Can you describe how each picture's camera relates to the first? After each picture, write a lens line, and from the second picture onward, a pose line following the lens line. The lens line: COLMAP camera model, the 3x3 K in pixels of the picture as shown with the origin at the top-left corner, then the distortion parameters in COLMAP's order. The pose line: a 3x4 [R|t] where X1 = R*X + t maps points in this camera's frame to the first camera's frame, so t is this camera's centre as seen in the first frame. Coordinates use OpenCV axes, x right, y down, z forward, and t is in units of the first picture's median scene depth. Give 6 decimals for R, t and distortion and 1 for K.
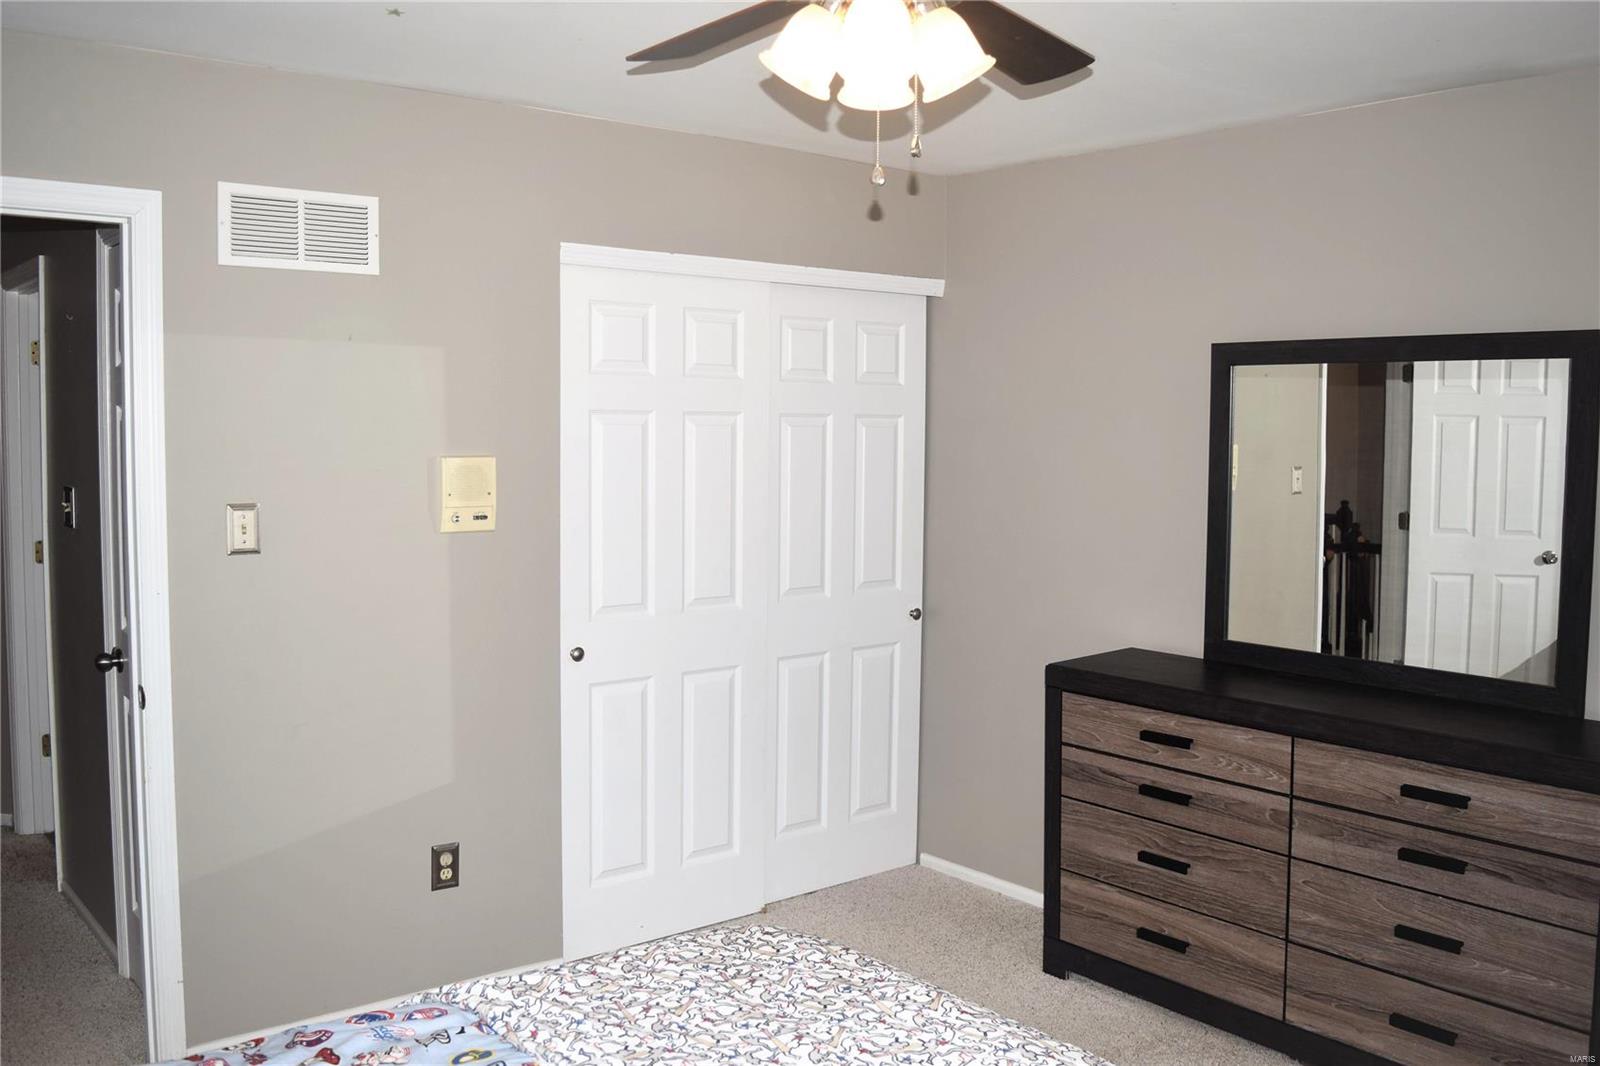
lens RADIAL K [[1397.7, 0, 800.0], [0, 1397.7, 533.0], [0, 0, 1]] dist [-0.010392, -0.008167]
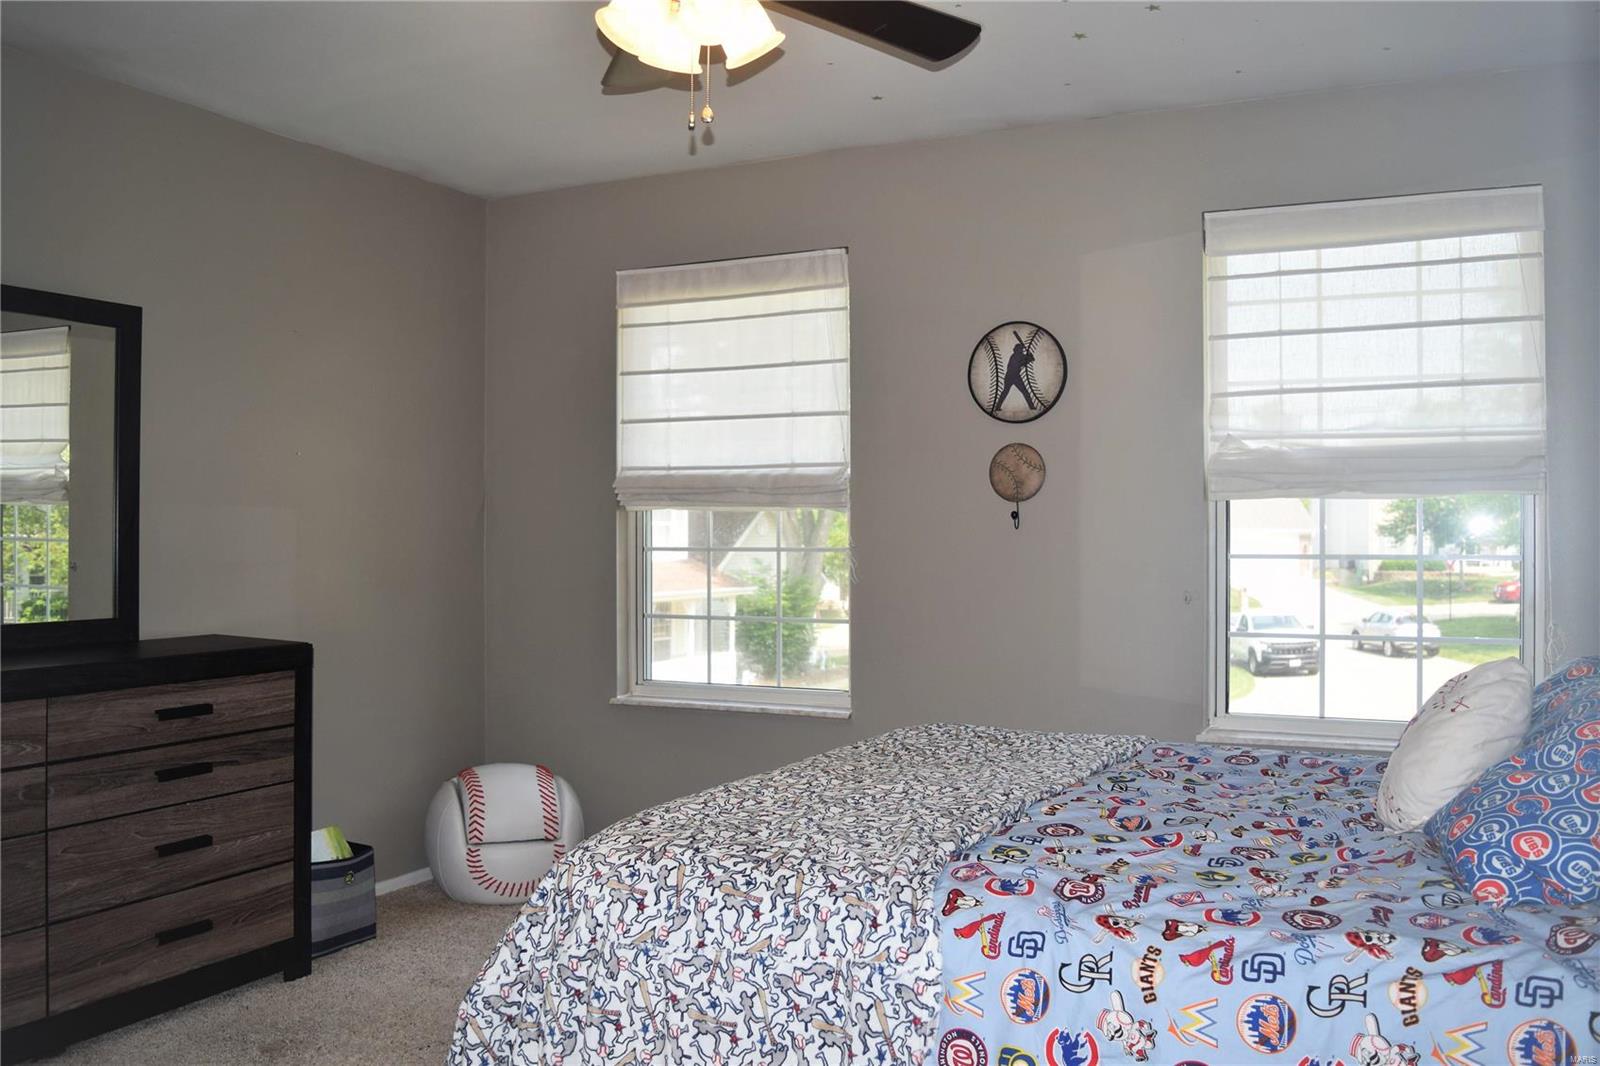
lens RADIAL K [[1397.7, 0, 800.0], [0, 1397.7, 533.0], [0, 0, 1]] dist [-0.010392, -0.008167]
pose [[-0.405016, -0.002718, 0.914306, -0.711235], [0.064026, 0.997456, 0.031327, 0.042645], [-0.912065, 0.071228, -0.403812, 0.945430]]
